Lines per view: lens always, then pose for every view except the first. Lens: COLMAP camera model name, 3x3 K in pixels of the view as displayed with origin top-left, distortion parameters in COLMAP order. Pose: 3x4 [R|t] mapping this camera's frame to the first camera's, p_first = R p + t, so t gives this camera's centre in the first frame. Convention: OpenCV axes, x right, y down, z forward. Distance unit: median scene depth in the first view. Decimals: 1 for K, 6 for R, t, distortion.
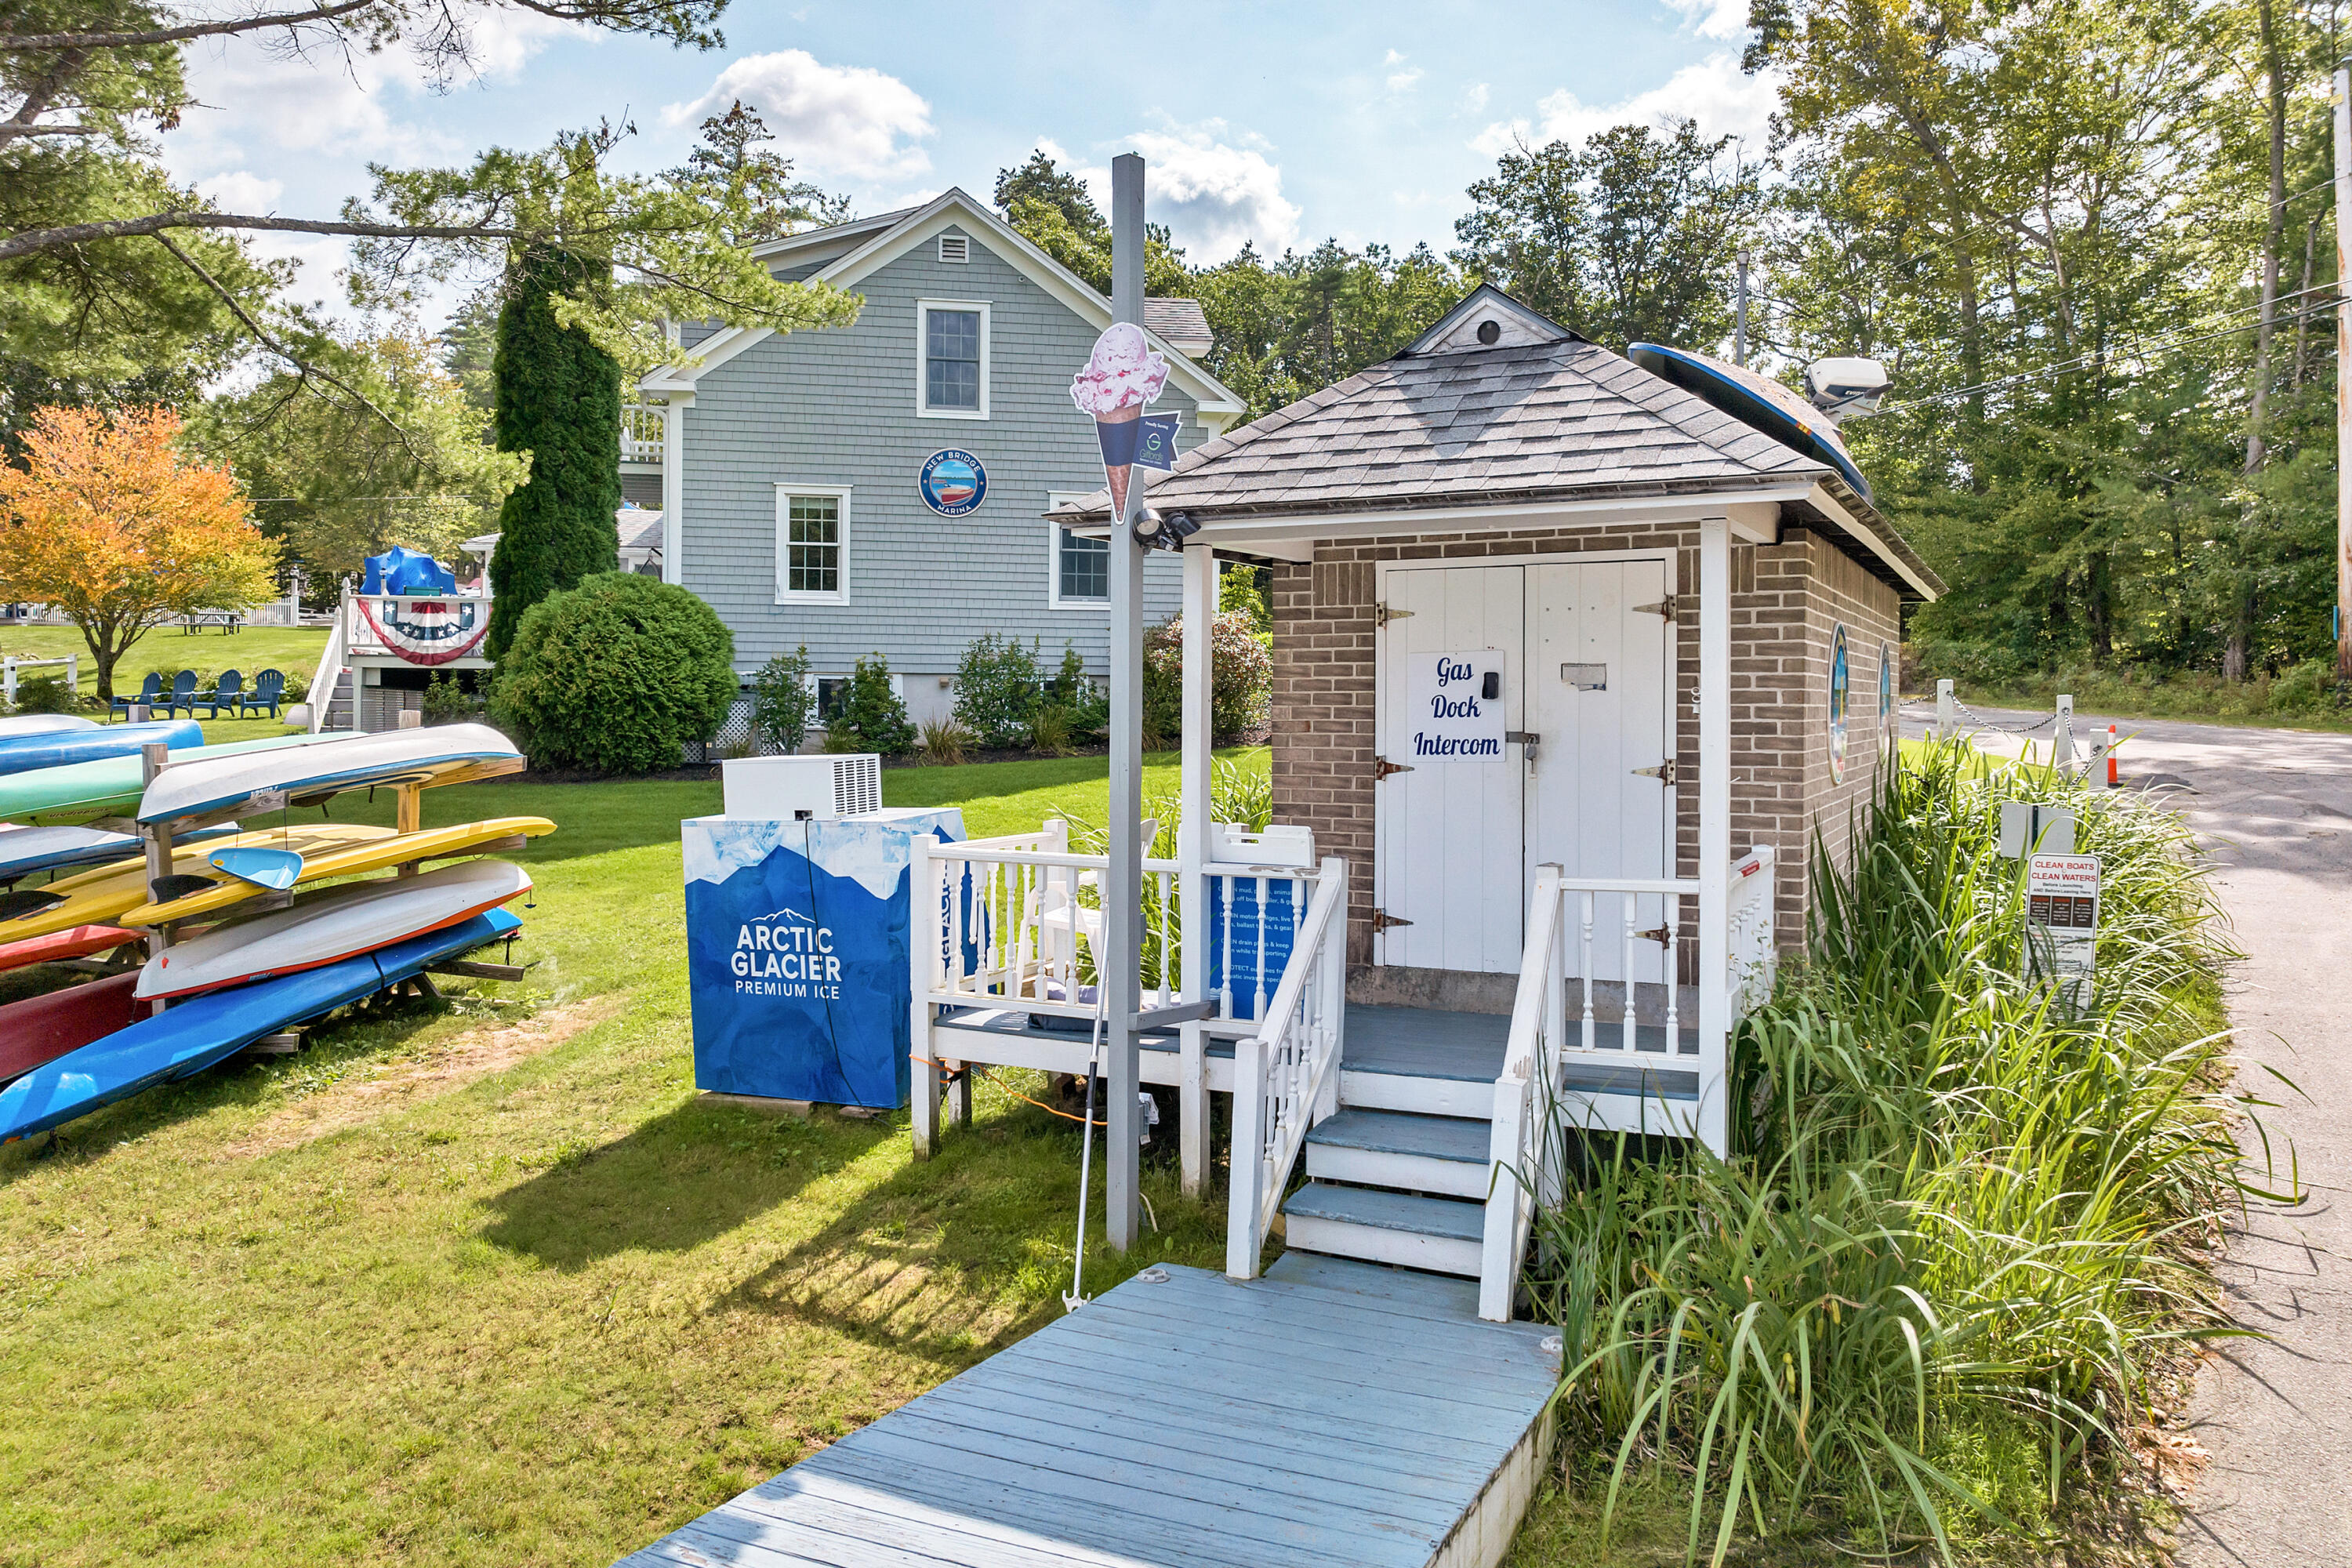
lens RADIAL K [[1661.2, 0, 1176.0], [0, 1661.2, 784.0], [0, 0, 1]] dist [-0.035779, 0.001433]
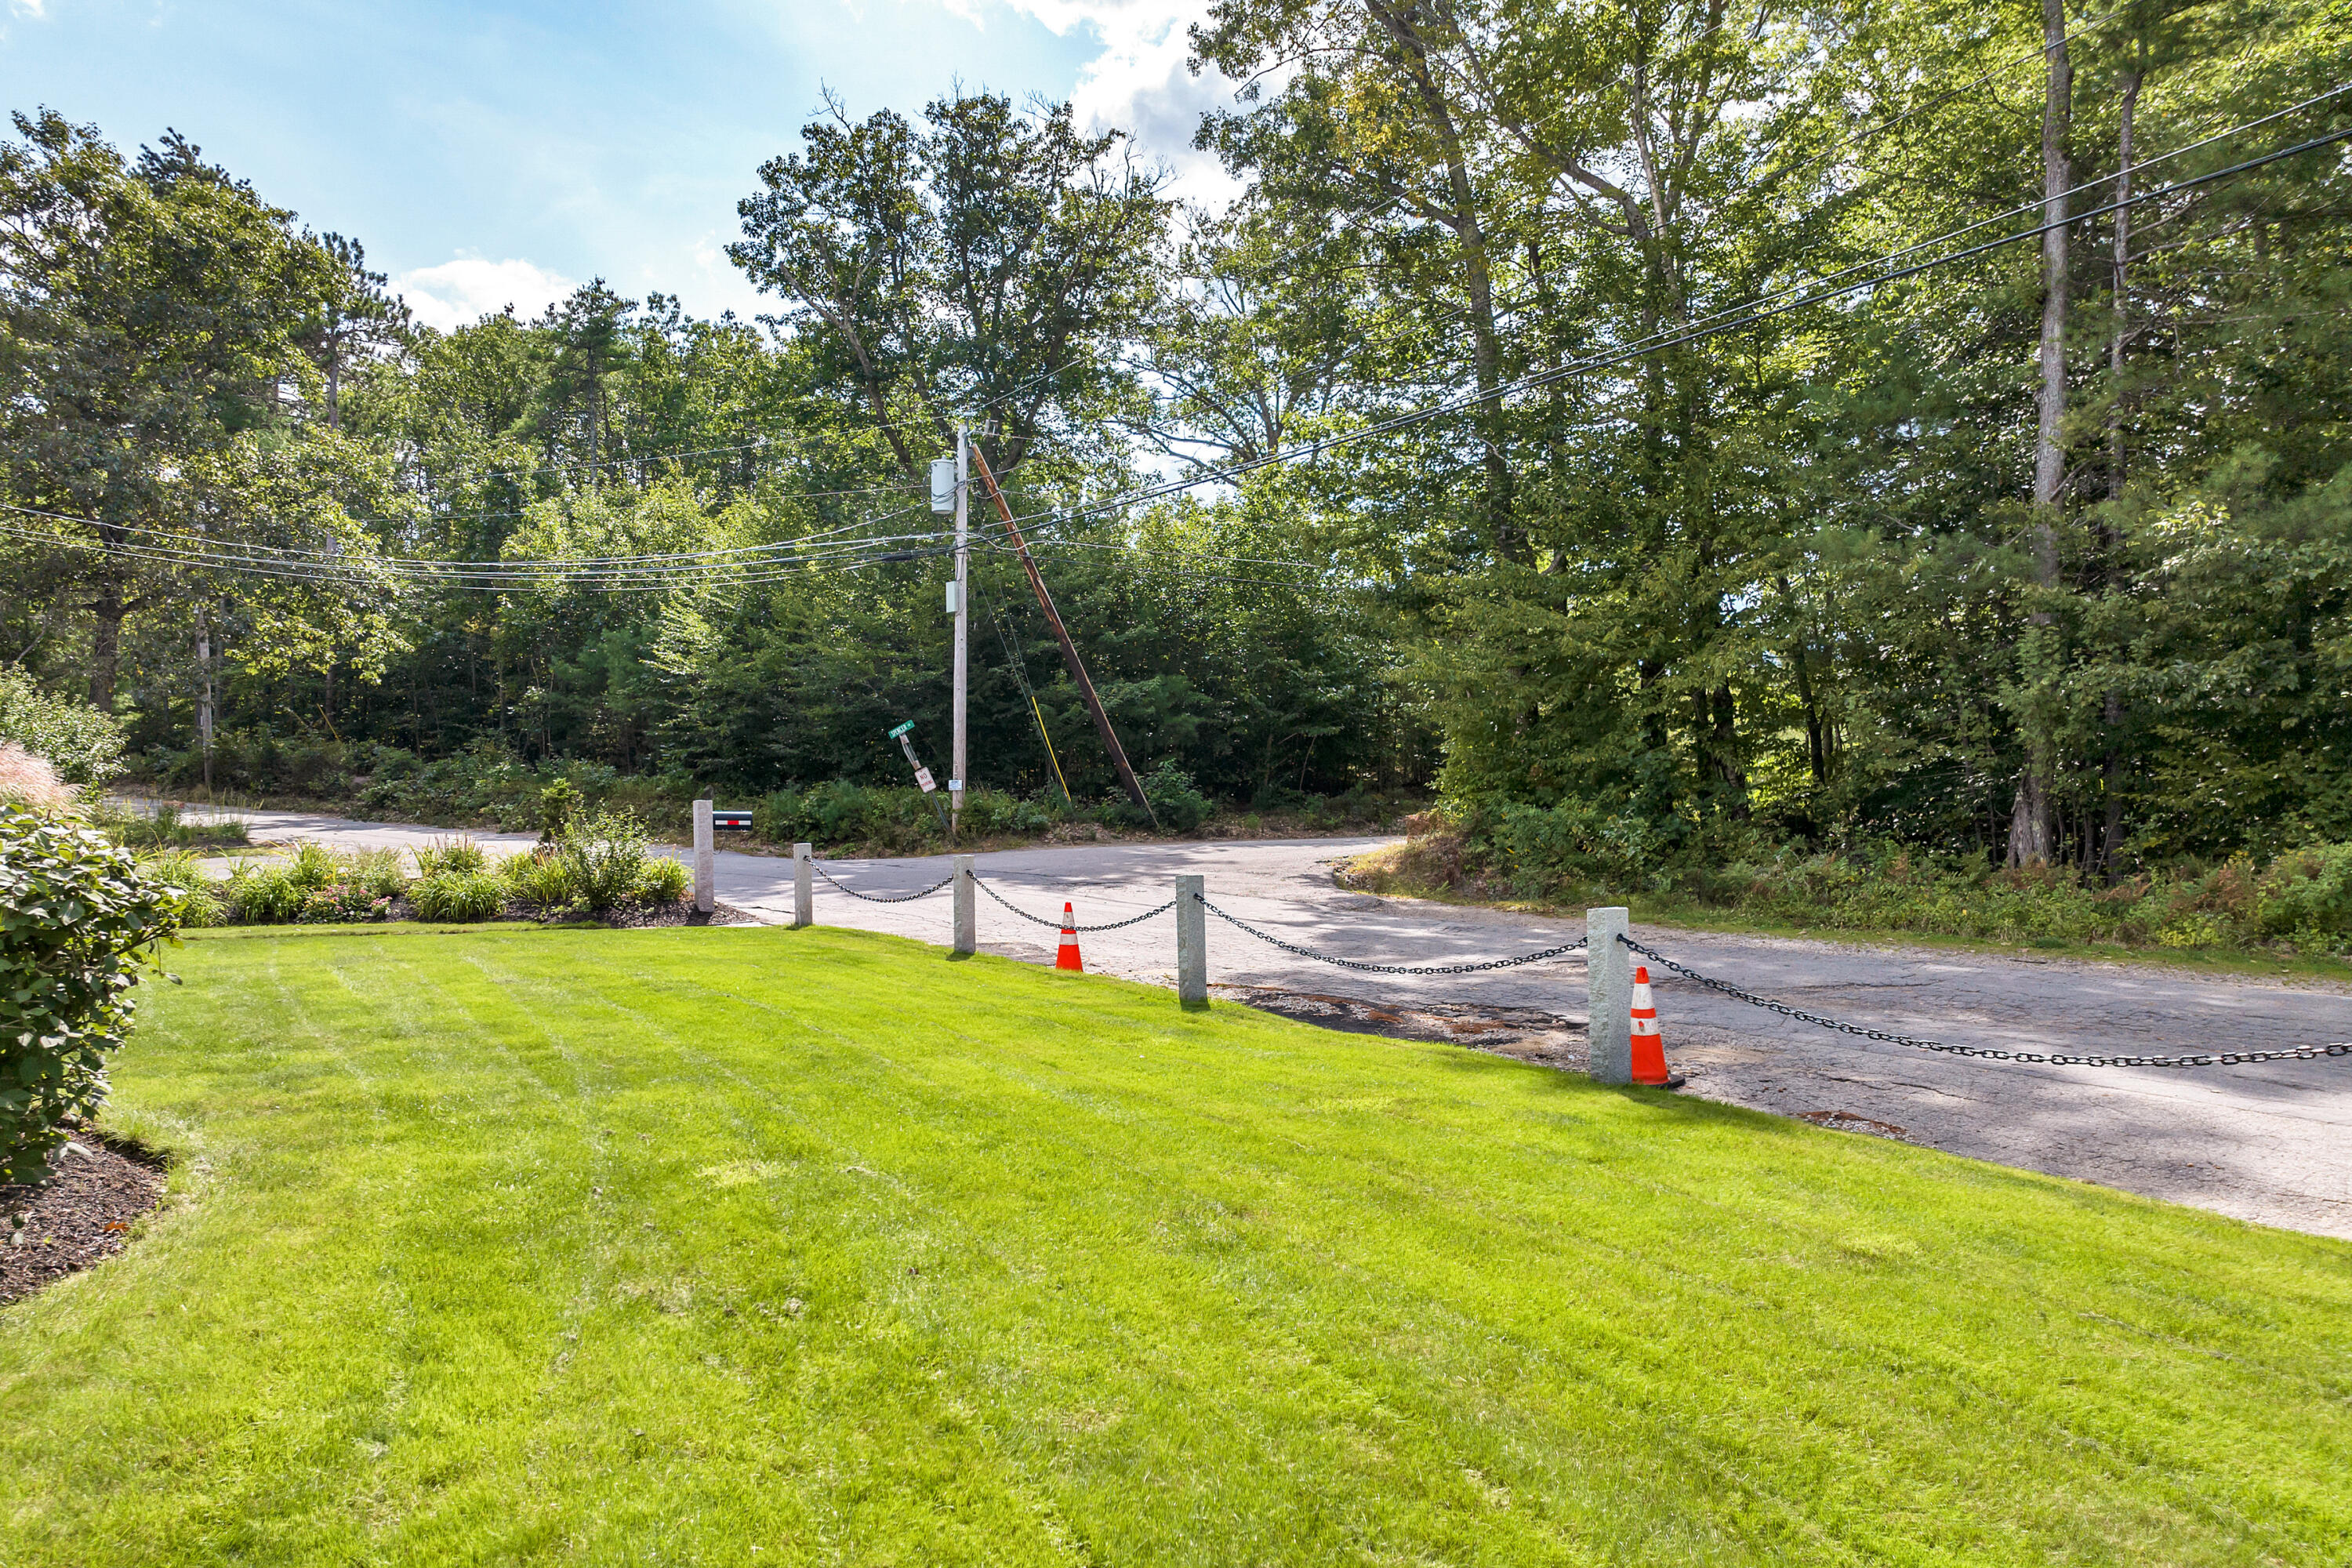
lens RADIAL K [[1661.2, 0, 1176.0], [0, 1661.2, 784.0], [0, 0, 1]] dist [-0.035779, 0.001433]
pose [[0.929387, -0.001558, 0.369104, 0.083755], [0.039584, 0.994645, -0.095472, -0.027842], [-0.366978, 0.103341, 0.924472, 0.322628]]
